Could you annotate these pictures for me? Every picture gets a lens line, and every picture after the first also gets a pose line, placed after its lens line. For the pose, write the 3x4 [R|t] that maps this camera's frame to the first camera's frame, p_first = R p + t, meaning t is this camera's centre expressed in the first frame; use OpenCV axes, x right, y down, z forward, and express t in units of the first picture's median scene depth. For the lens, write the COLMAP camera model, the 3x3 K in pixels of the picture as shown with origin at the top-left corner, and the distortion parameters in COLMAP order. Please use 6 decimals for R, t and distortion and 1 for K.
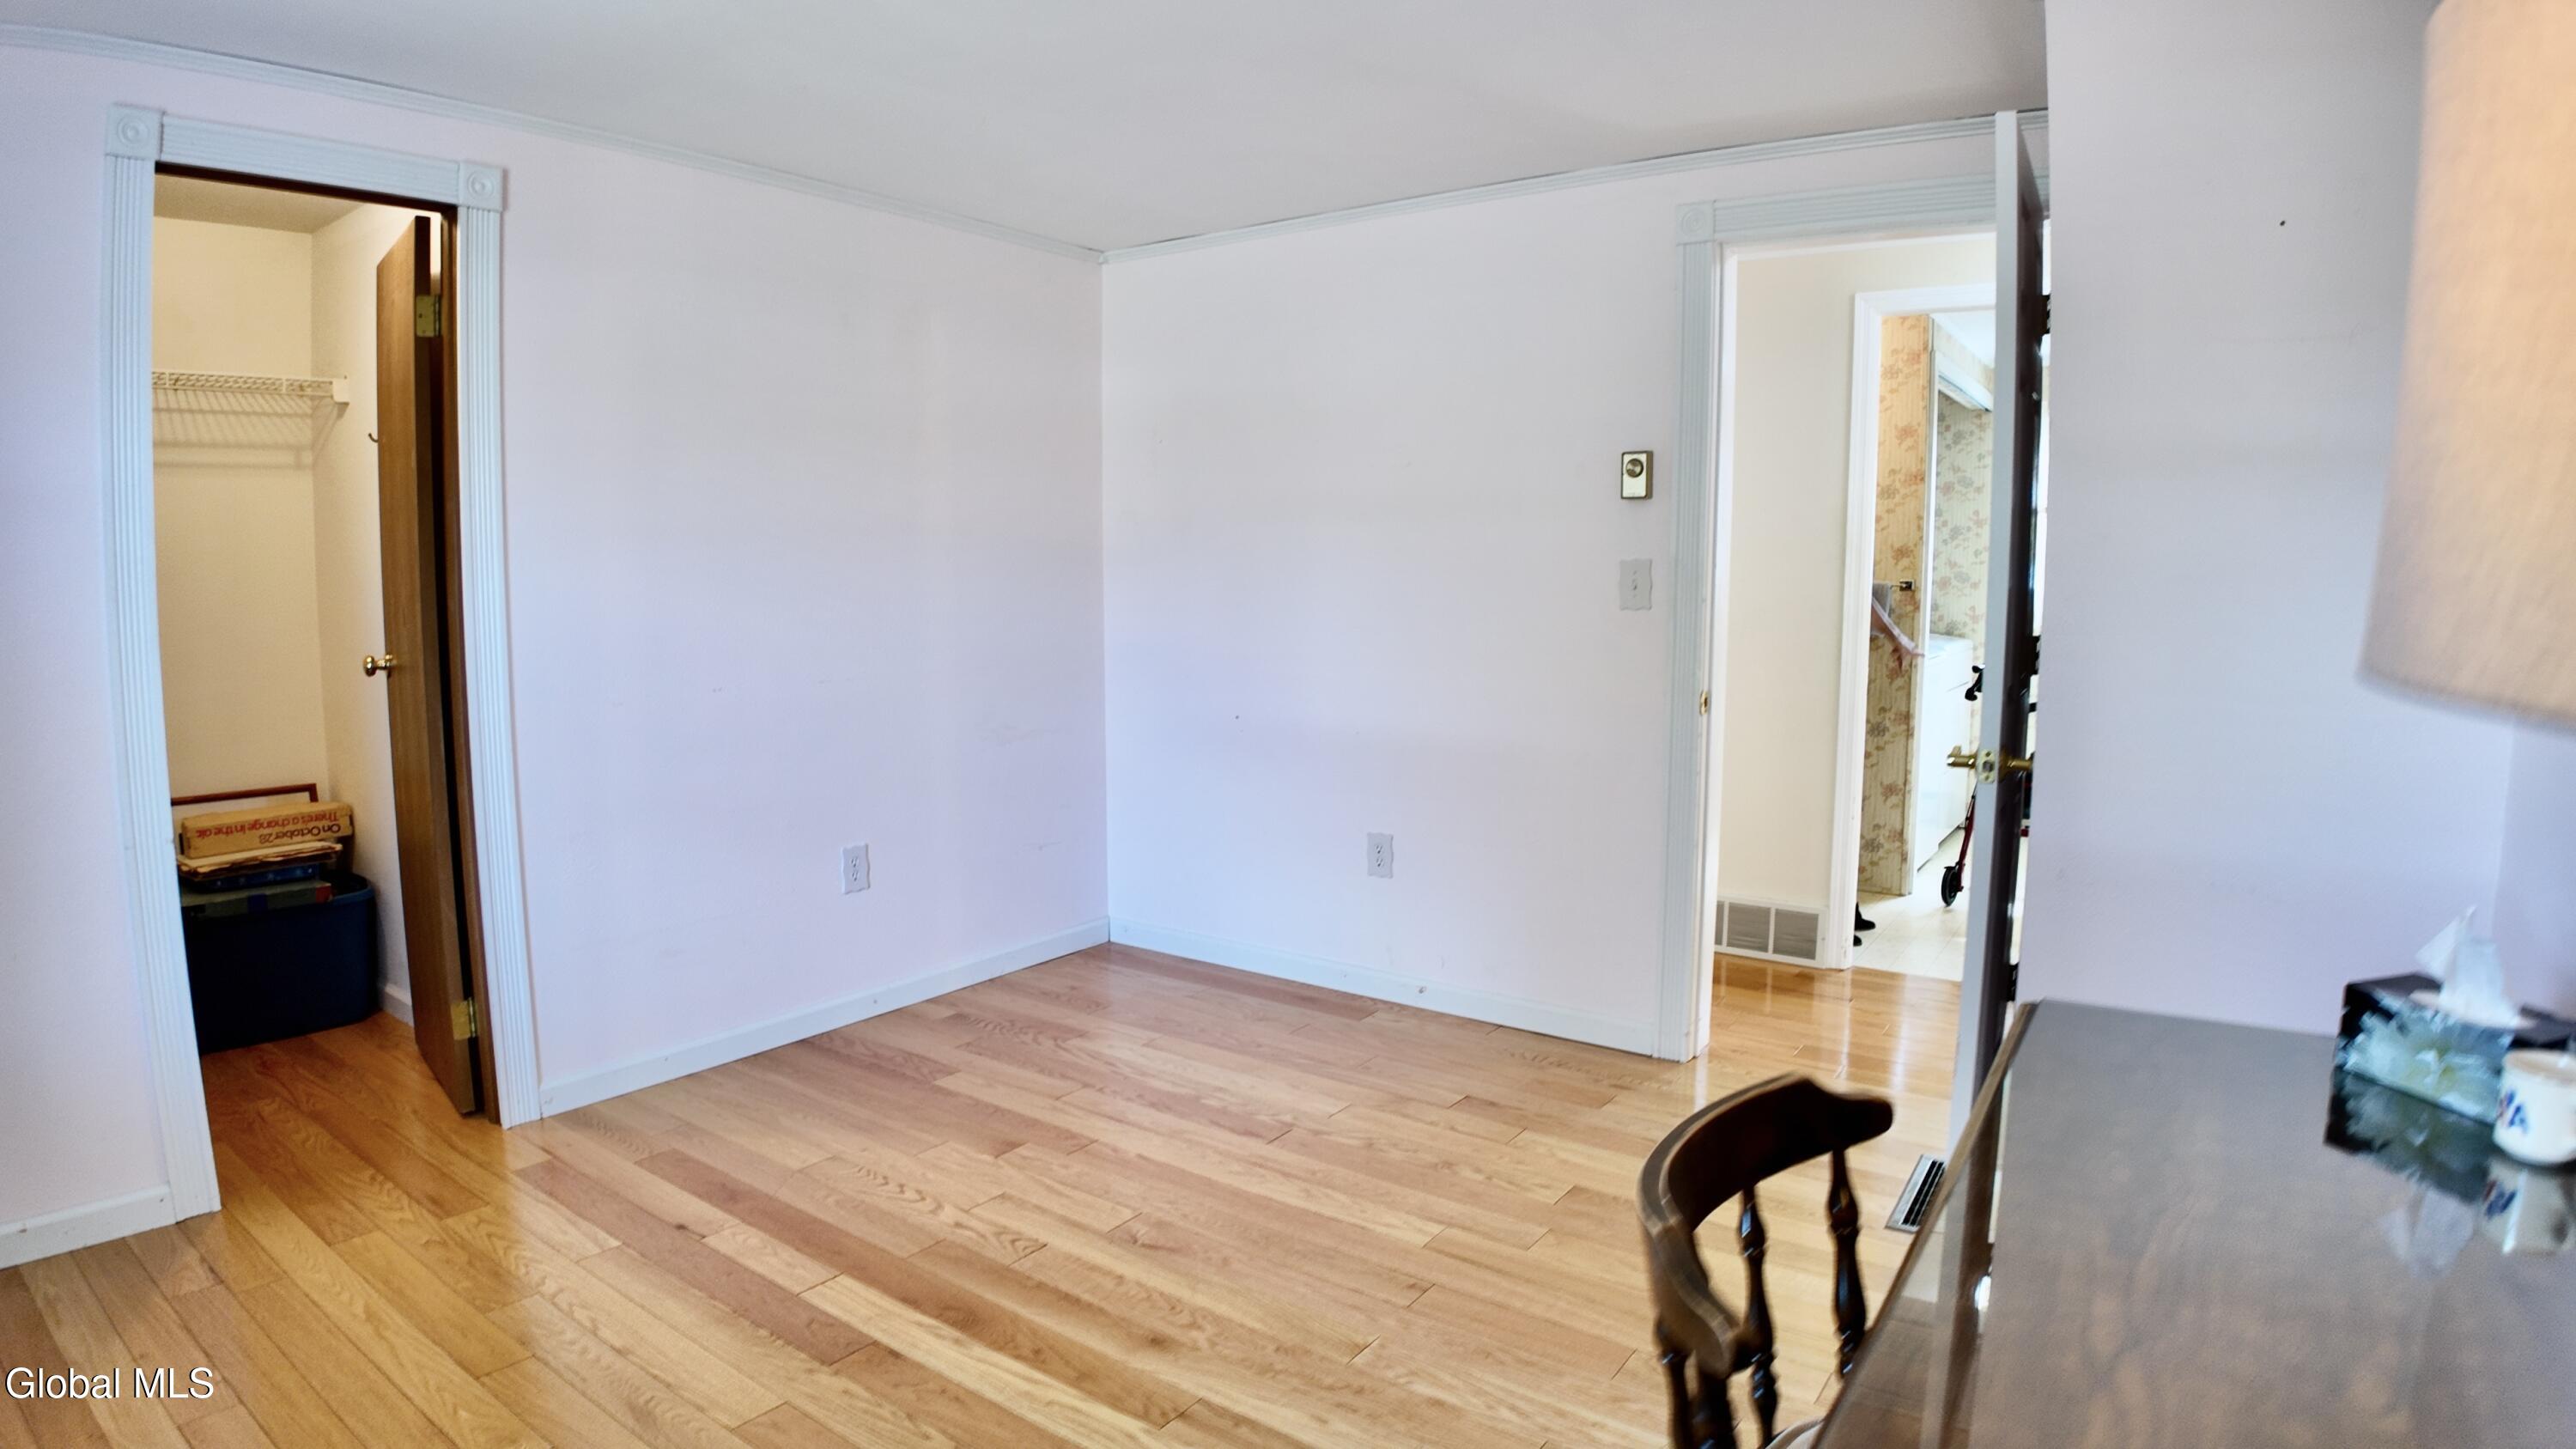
lens RADIAL K [[1333.3, 0, 1288.0], [0, 1333.3, 724.5], [0, 0, 1]] dist [-0.150380, 0.018012]
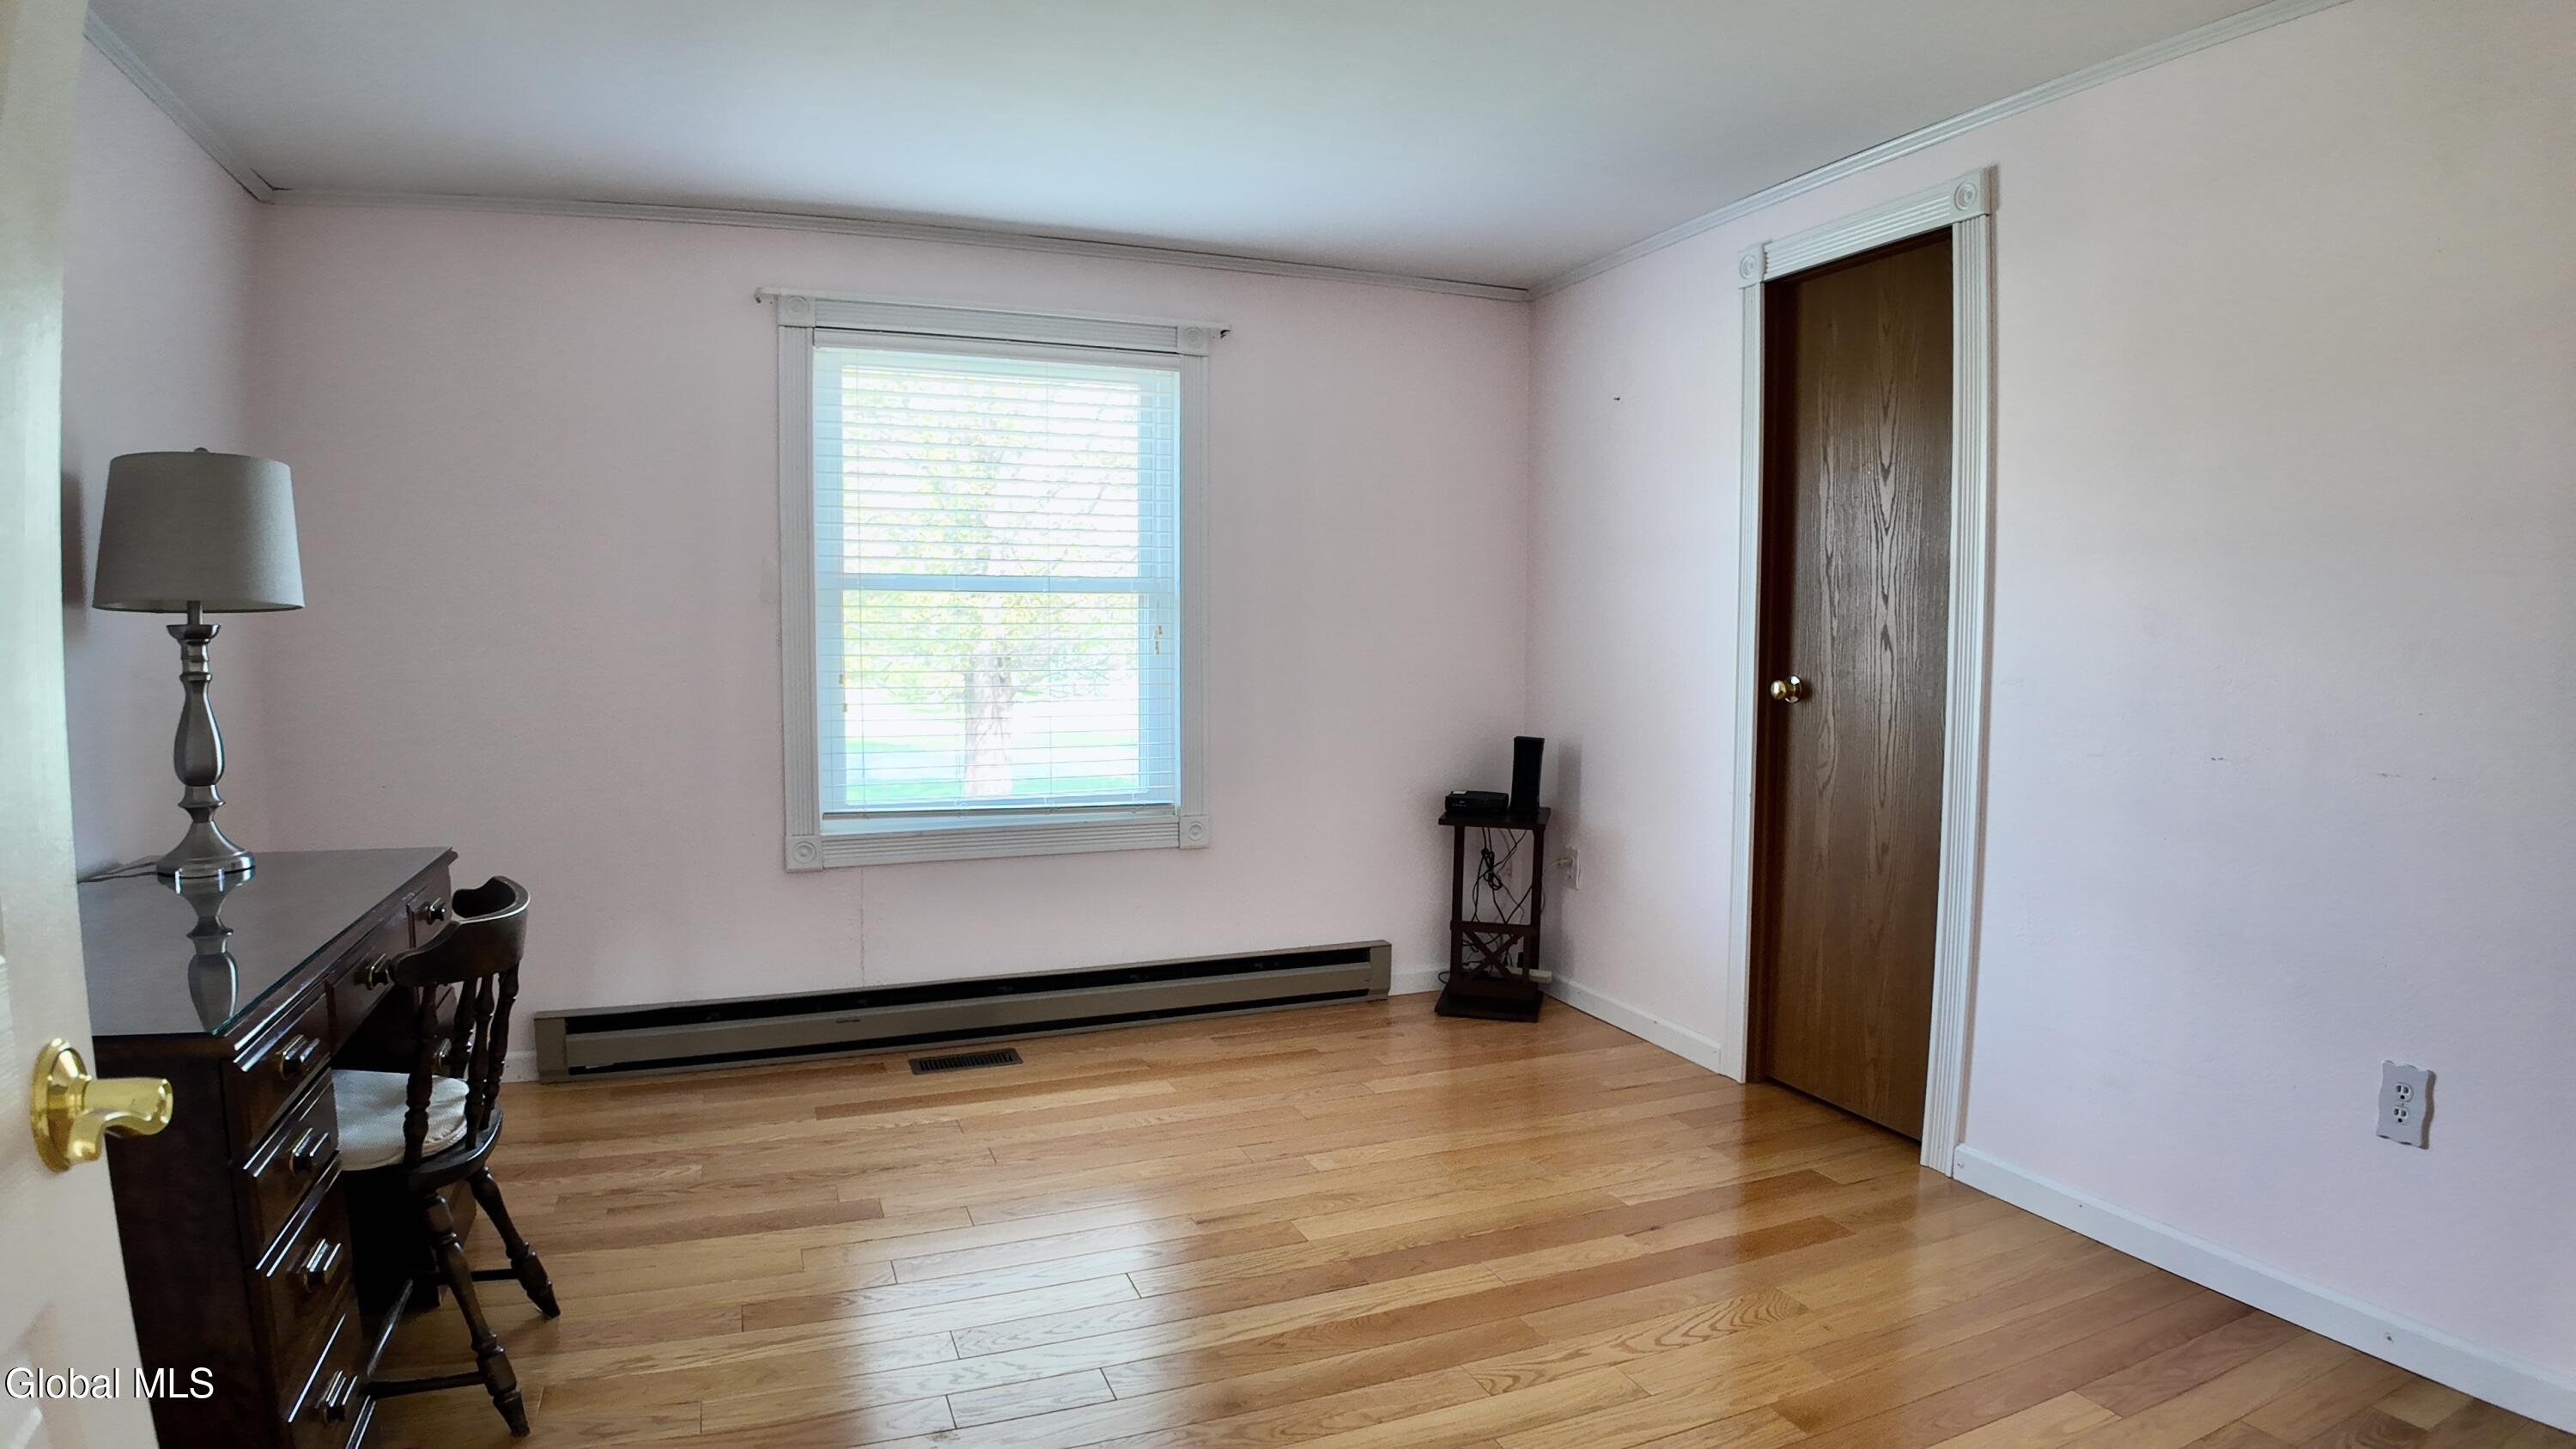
lens RADIAL K [[1333.3, 0, 1288.0], [0, 1333.3, 724.5], [0, 0, 1]] dist [-0.150380, 0.018012]
pose [[-0.549760, 0.051814, -0.833714, 0.542873], [-0.098541, 0.987082, 0.126325, -0.109261], [0.829490, 0.151604, -0.537553, 1.277271]]
